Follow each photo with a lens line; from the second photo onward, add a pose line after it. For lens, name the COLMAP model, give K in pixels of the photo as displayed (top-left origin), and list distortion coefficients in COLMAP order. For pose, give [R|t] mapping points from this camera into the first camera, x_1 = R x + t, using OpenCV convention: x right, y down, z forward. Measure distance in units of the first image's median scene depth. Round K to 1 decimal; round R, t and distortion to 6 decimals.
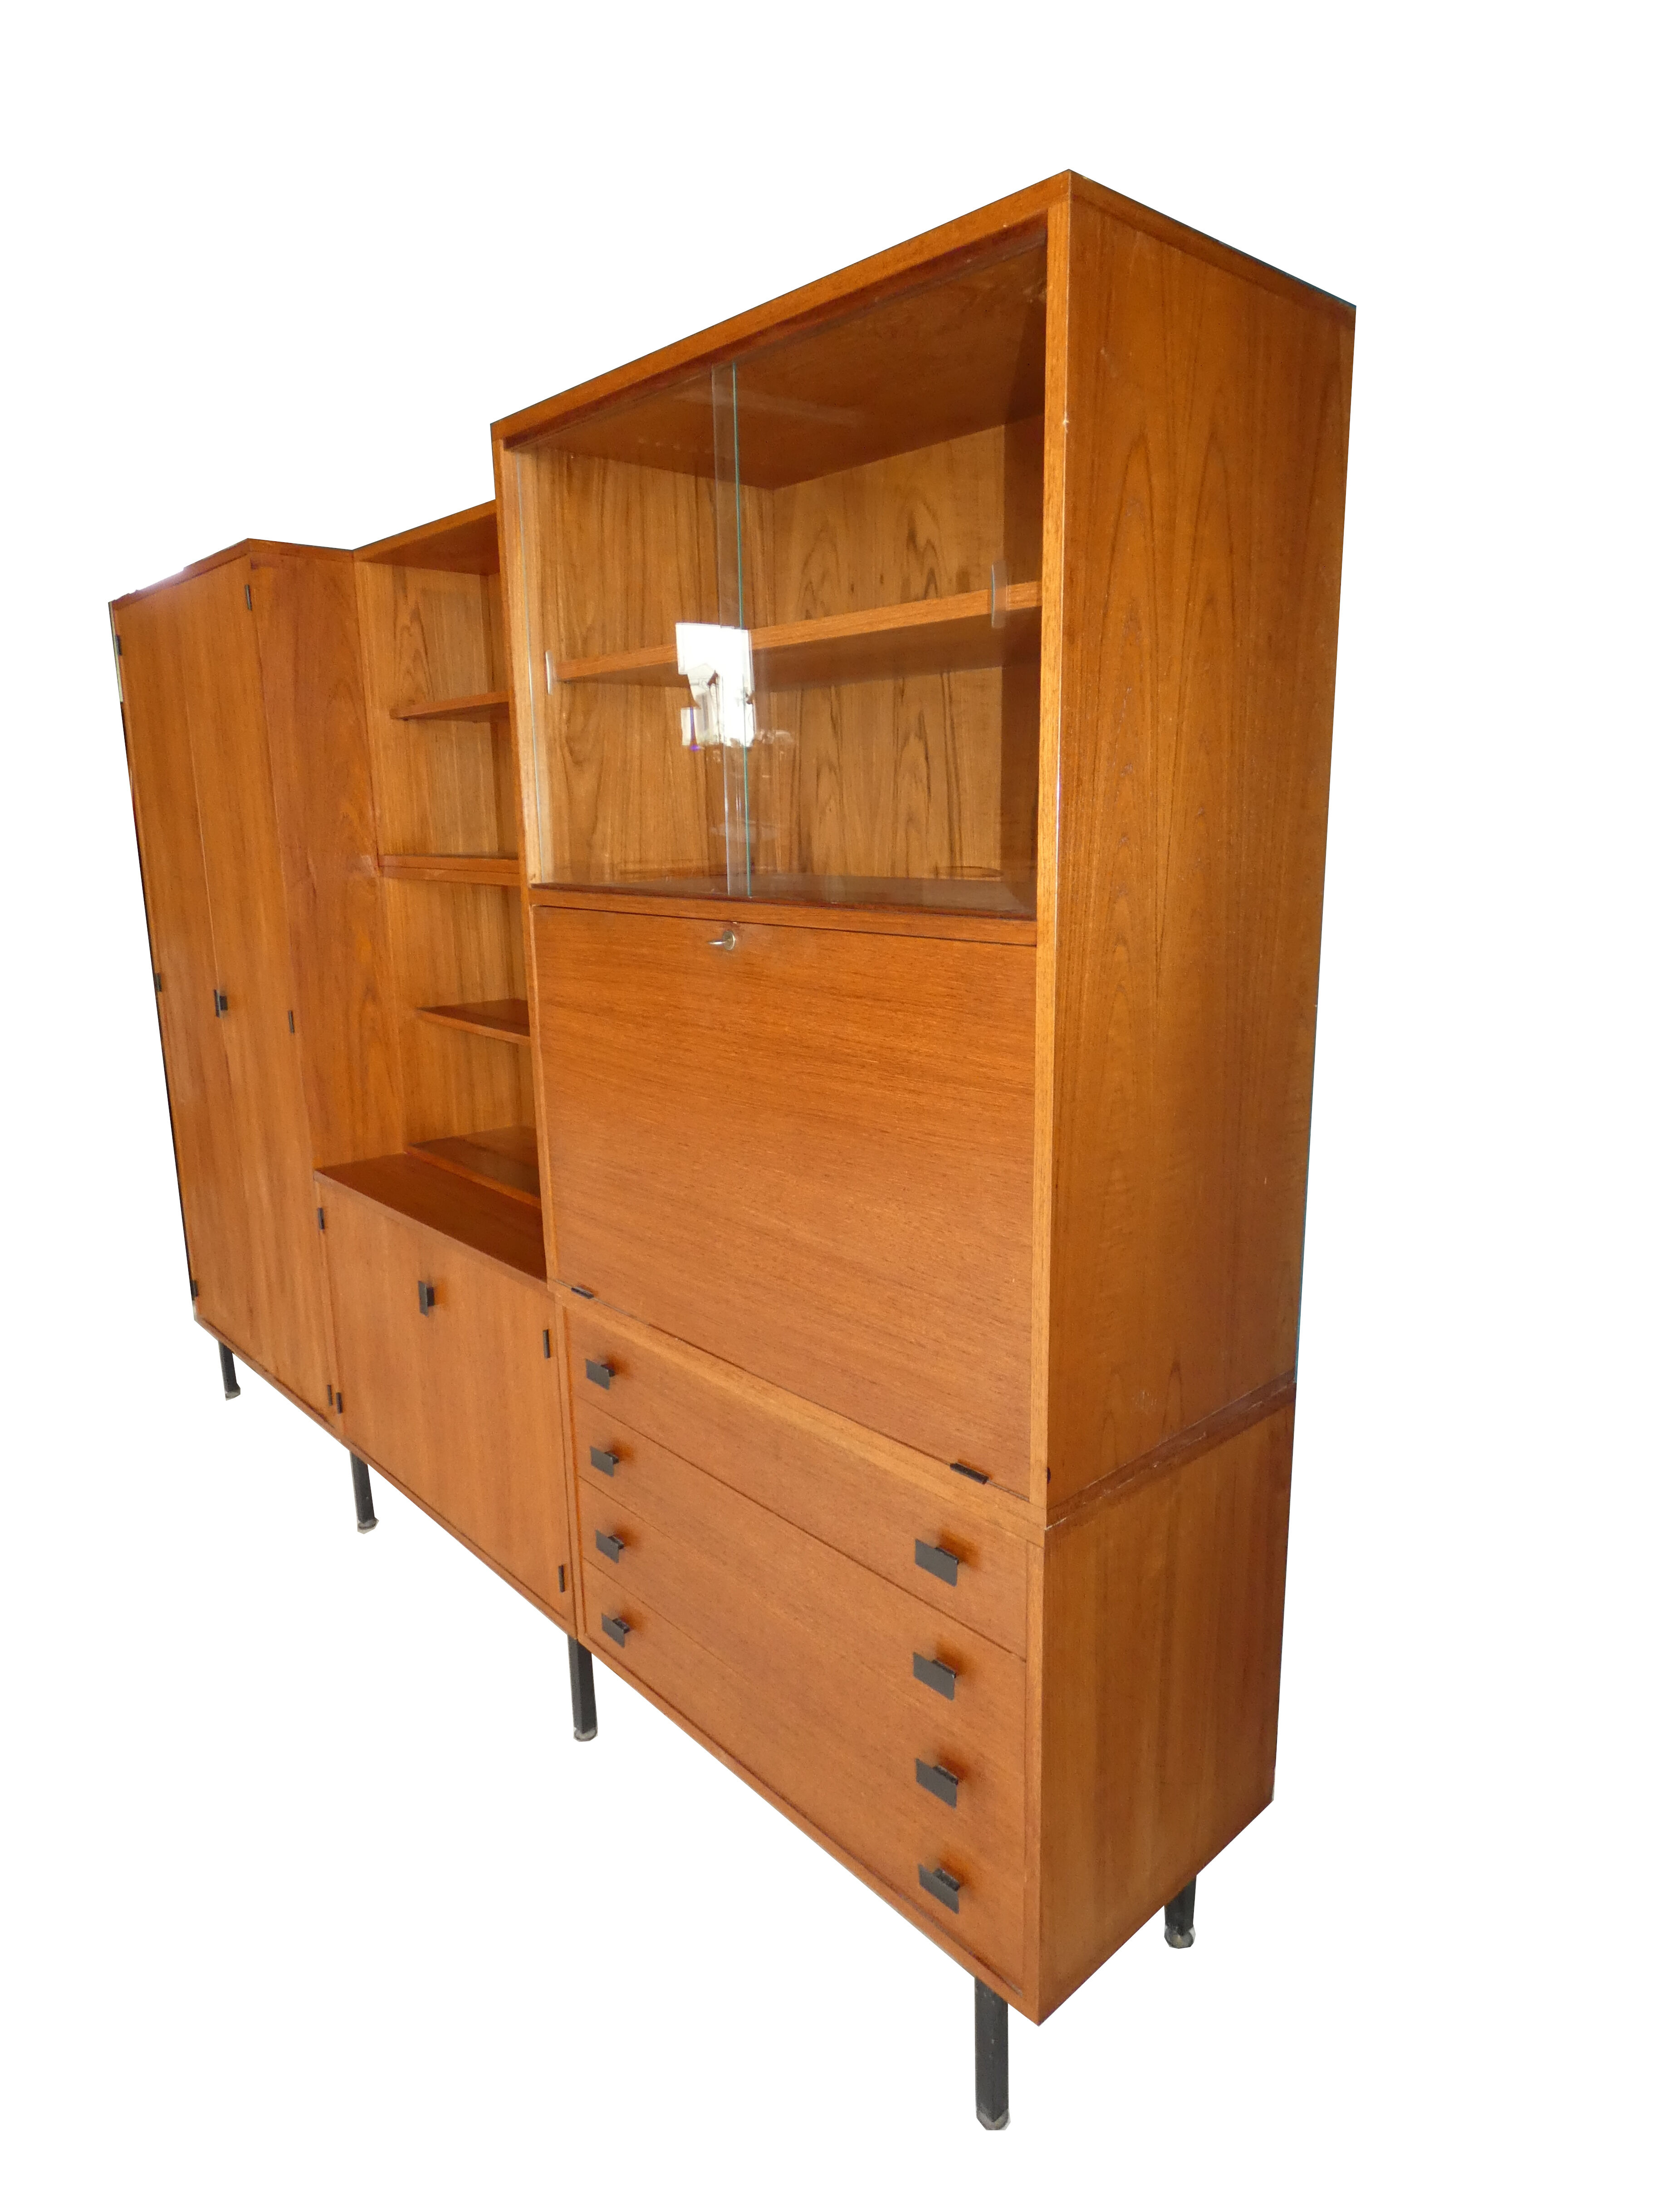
lens RADIAL K [[1338.9, 0, 827.0], [0, 1338.9, 1106.0], [0, 0, 1]] dist [0.005356, 0.001142]
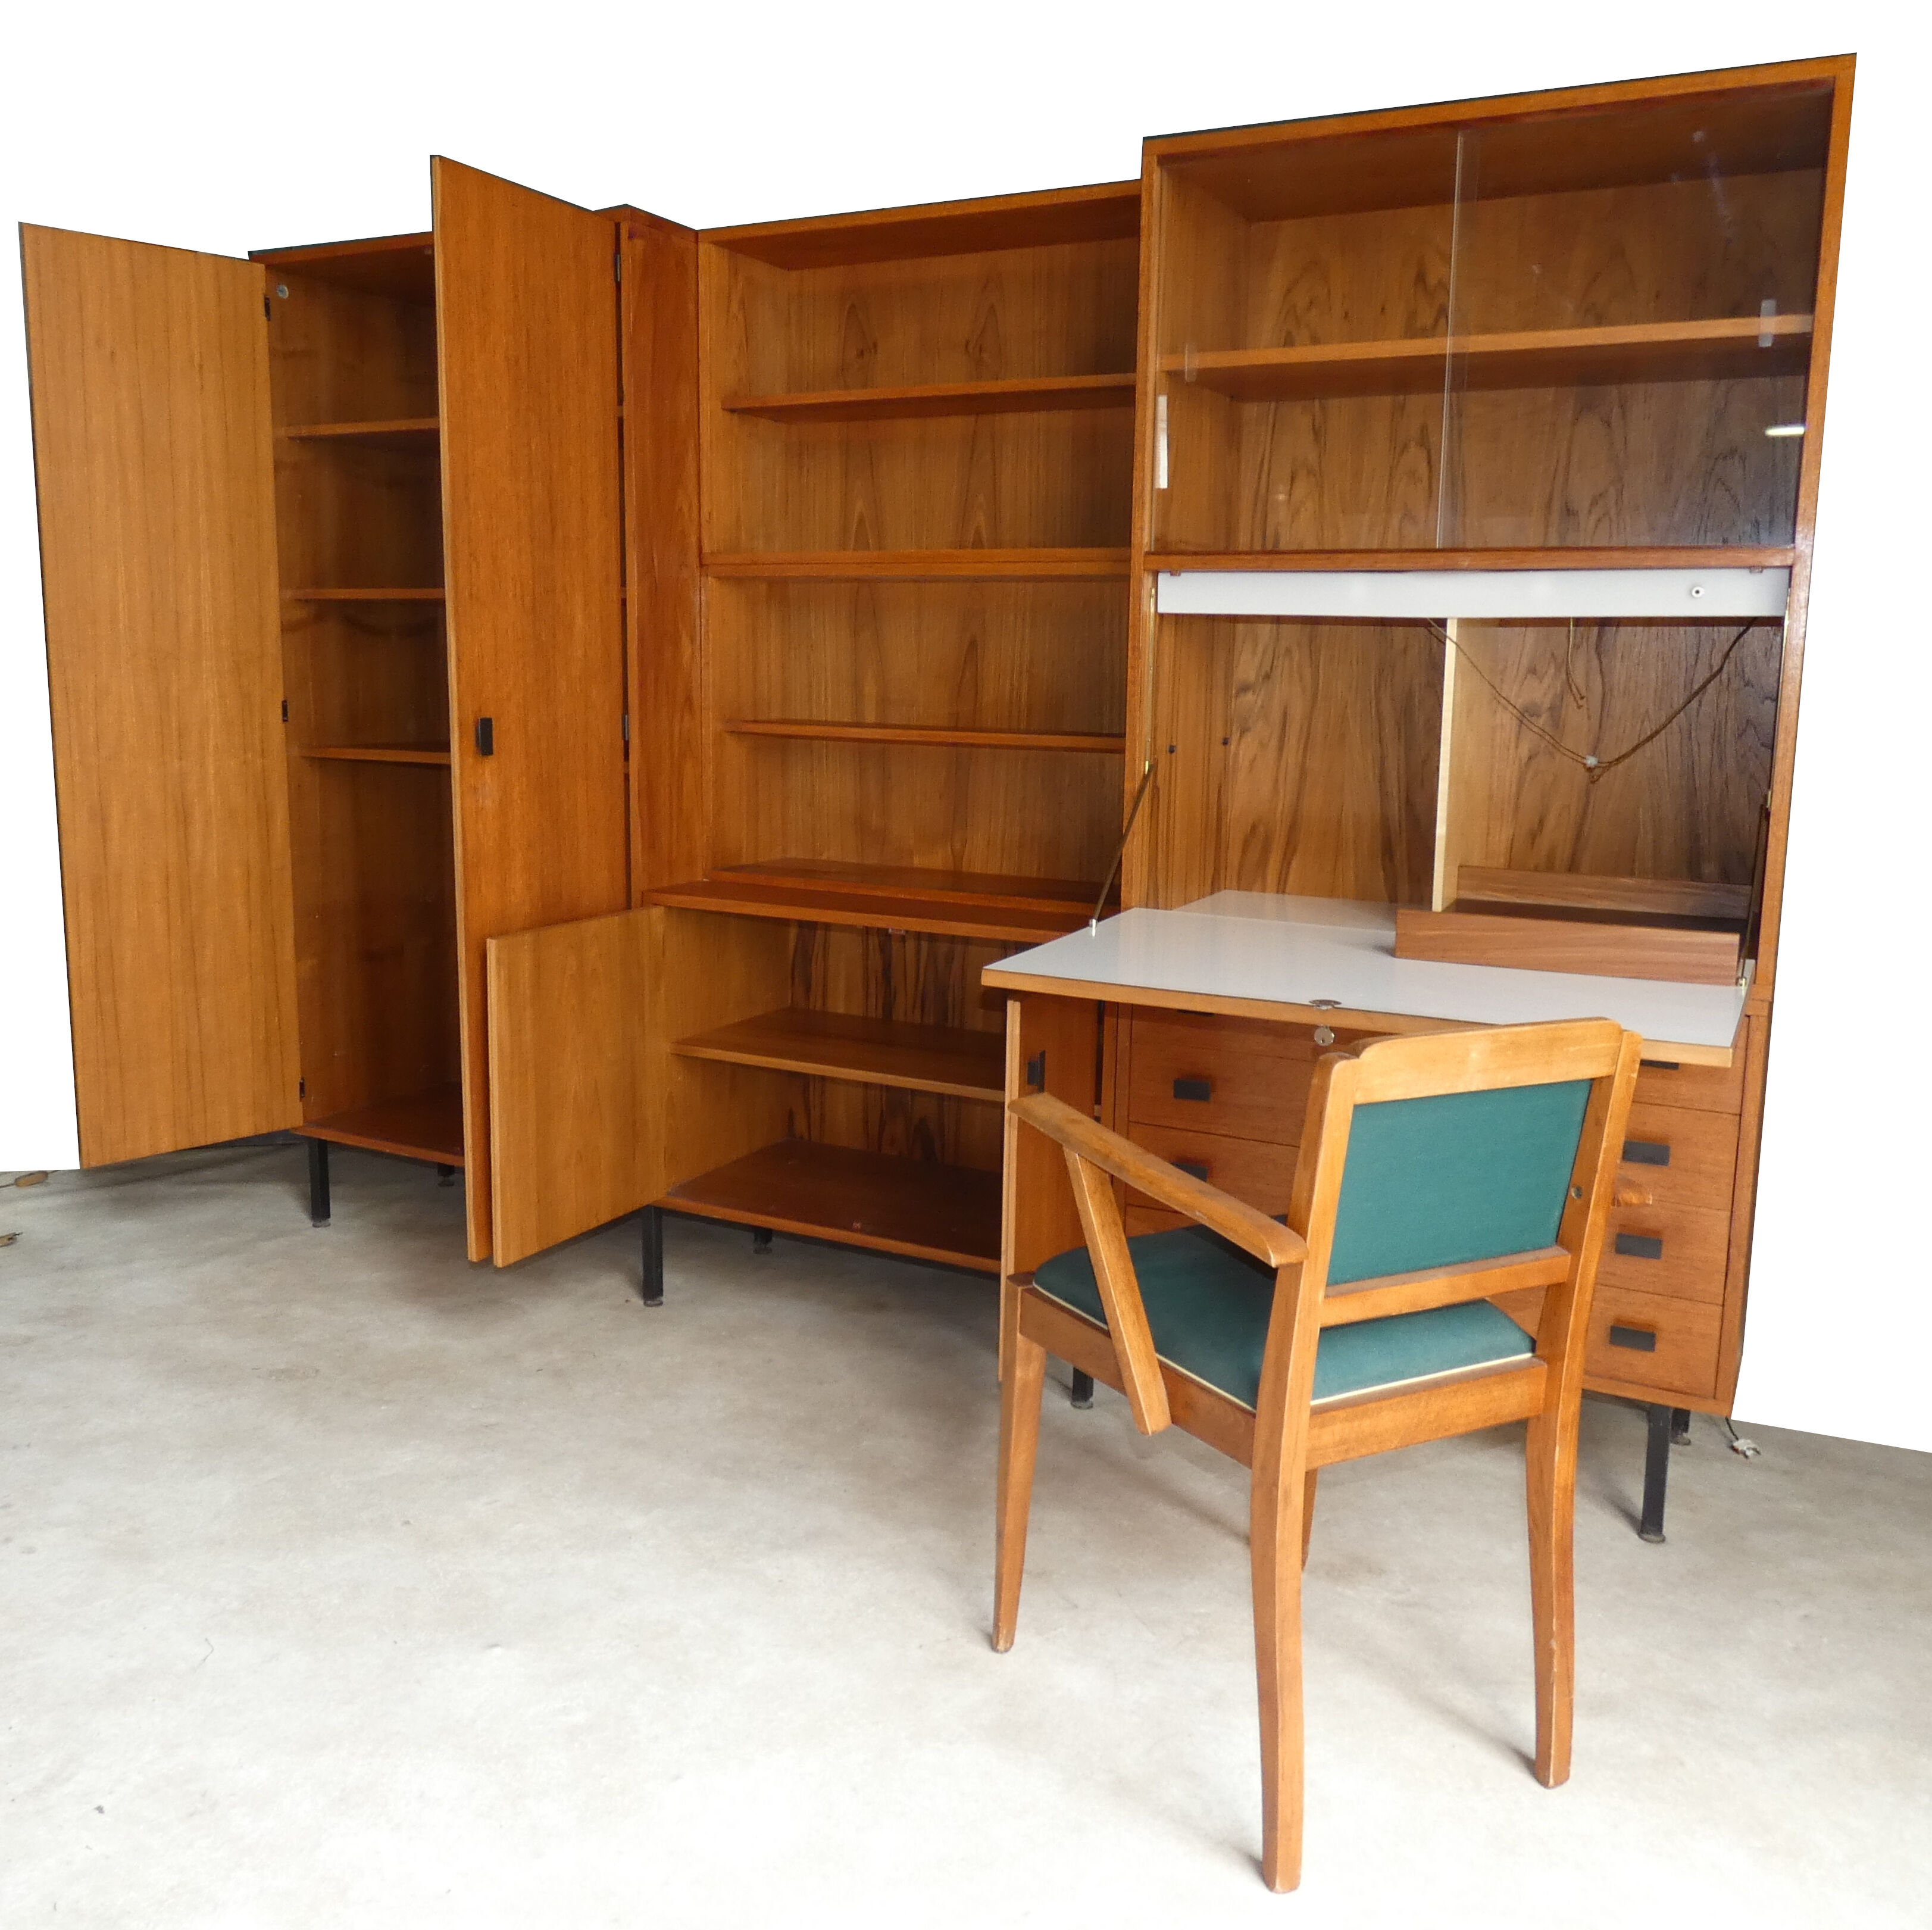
lens RADIAL K [[1745.2, 0, 966.0], [0, 1745.2, 965.0], [0, 0, 1]] dist [-0.045040, 0.007637]
pose [[0.935227, -0.031537, 0.352642, -1.138309], [0.046543, 0.998332, -0.034153, 0.279677], [-0.350976, 0.048354, 0.935135, -0.333306]]
